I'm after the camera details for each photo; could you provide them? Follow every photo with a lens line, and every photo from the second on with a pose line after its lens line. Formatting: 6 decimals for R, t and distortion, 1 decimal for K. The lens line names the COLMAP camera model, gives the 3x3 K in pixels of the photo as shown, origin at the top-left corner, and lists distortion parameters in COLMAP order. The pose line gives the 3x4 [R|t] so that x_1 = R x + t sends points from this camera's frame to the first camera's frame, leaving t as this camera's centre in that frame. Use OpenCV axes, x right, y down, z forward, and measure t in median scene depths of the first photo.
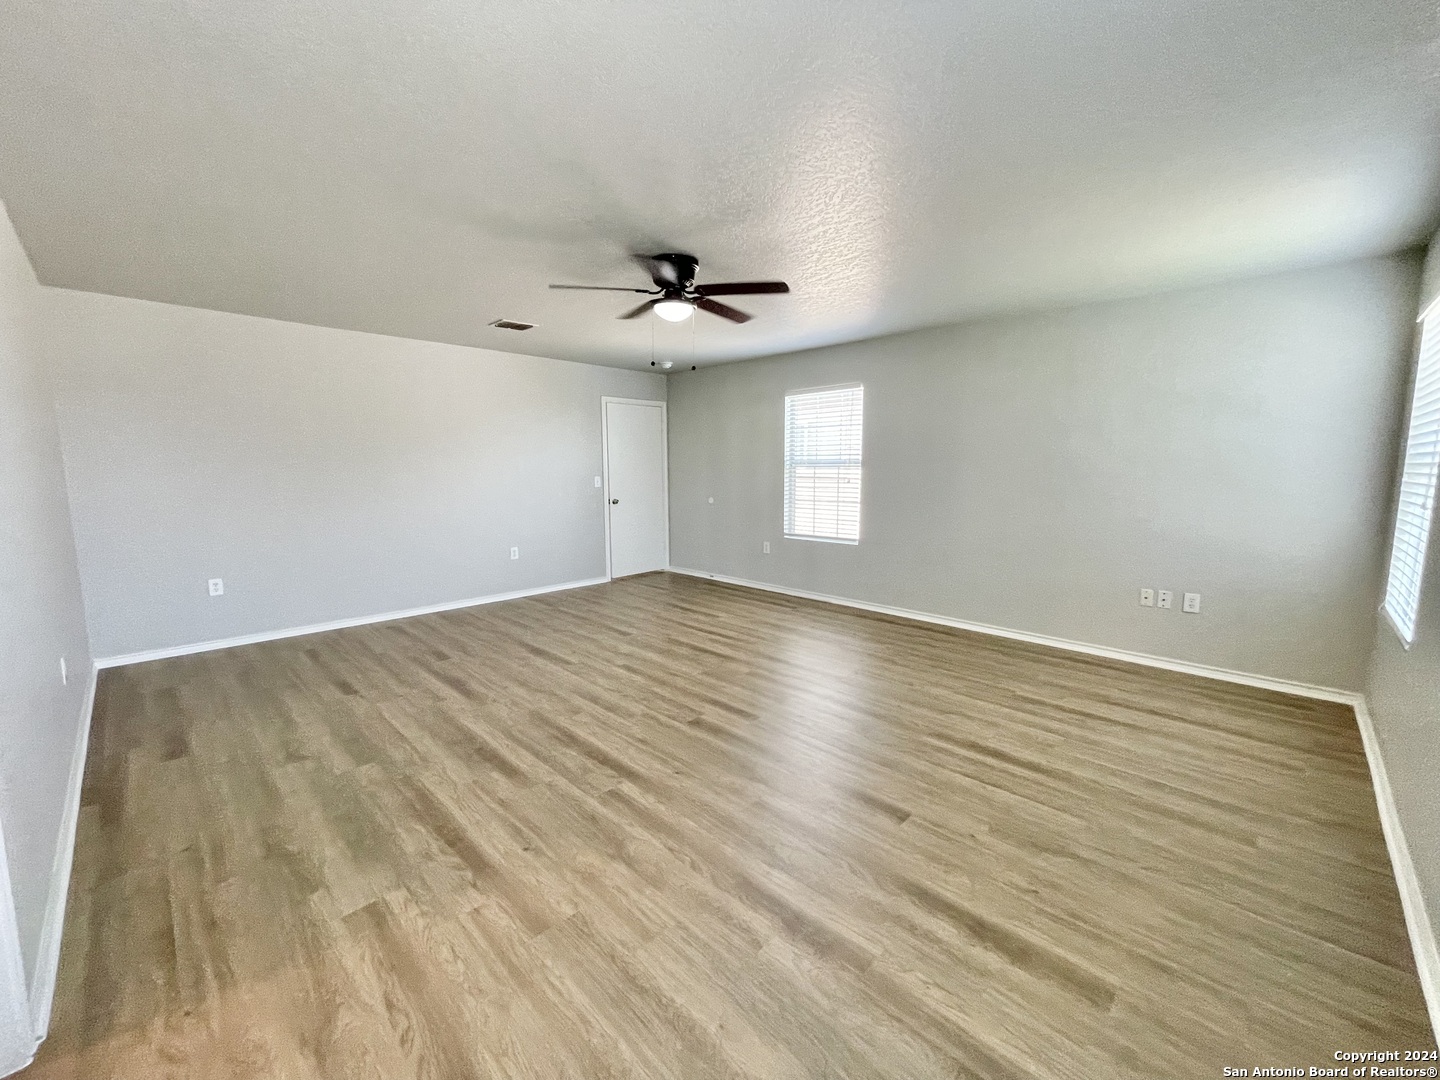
lens RADIAL K [[580.3, 0, 719.3], [0, 580.3, 537.1], [0, 0, 1]] dist [0.004779, -0.001055]
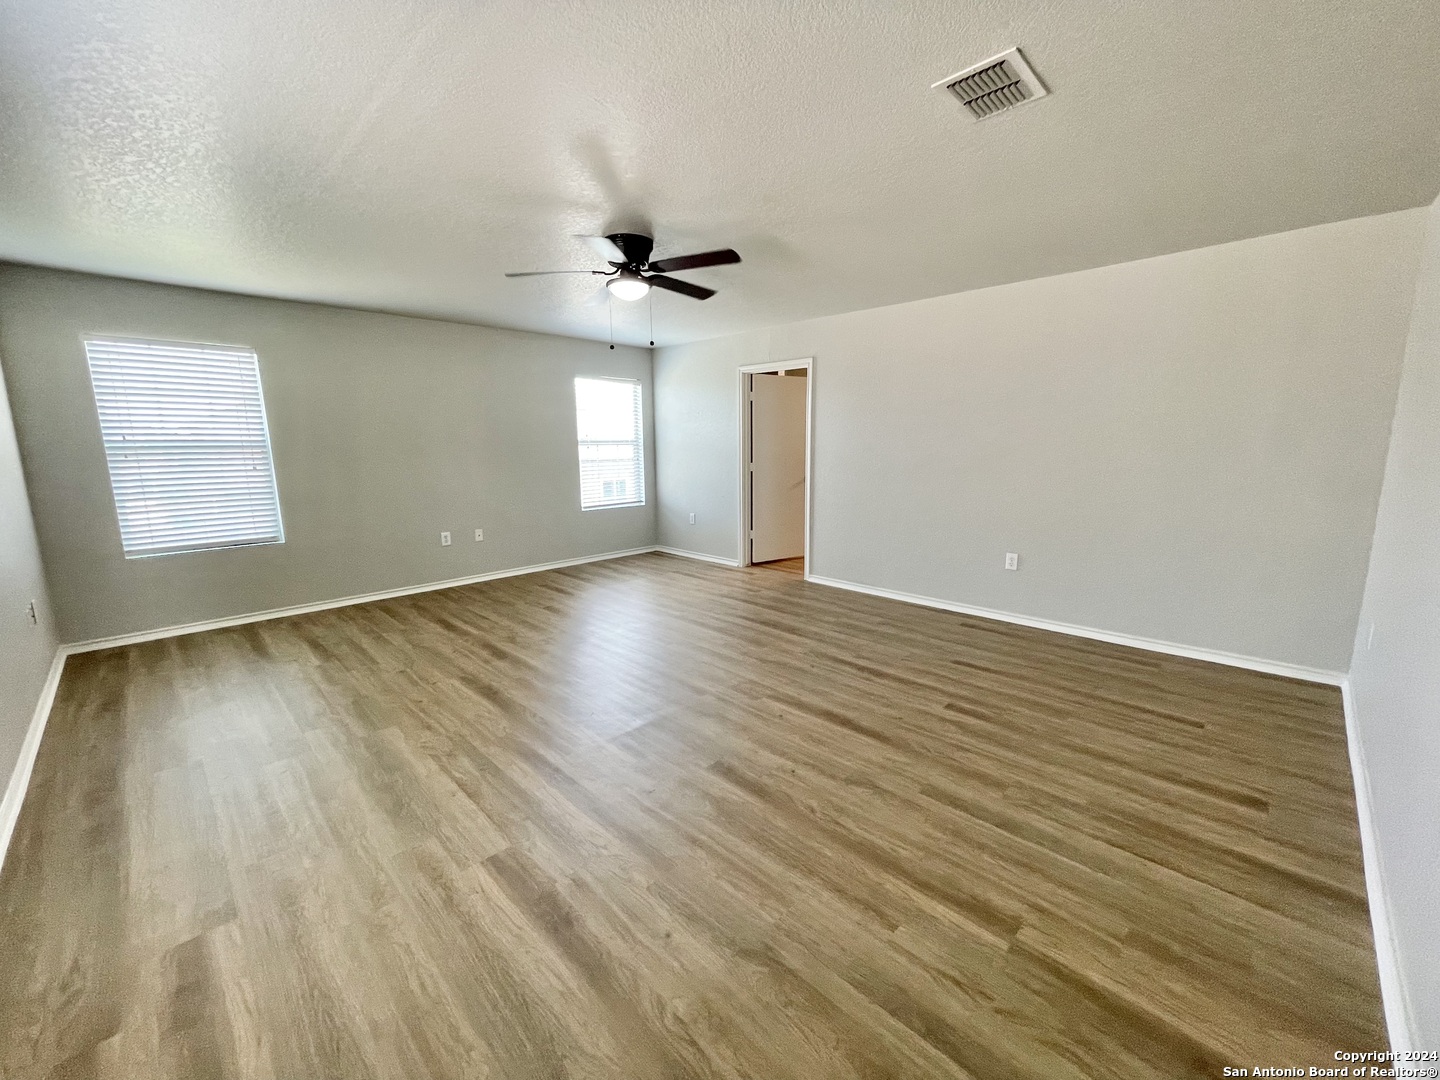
lens RADIAL K [[580.3, 0, 719.6], [0, 580.3, 538.2], [0, 0, 1]] dist [0.004779, -0.001055]
pose [[-0.999930, 0.009799, 0.006577, -0.262287], [0.011277, 0.957659, 0.287685, -0.290198], [-0.003479, 0.287739, -0.957703, 2.290238]]
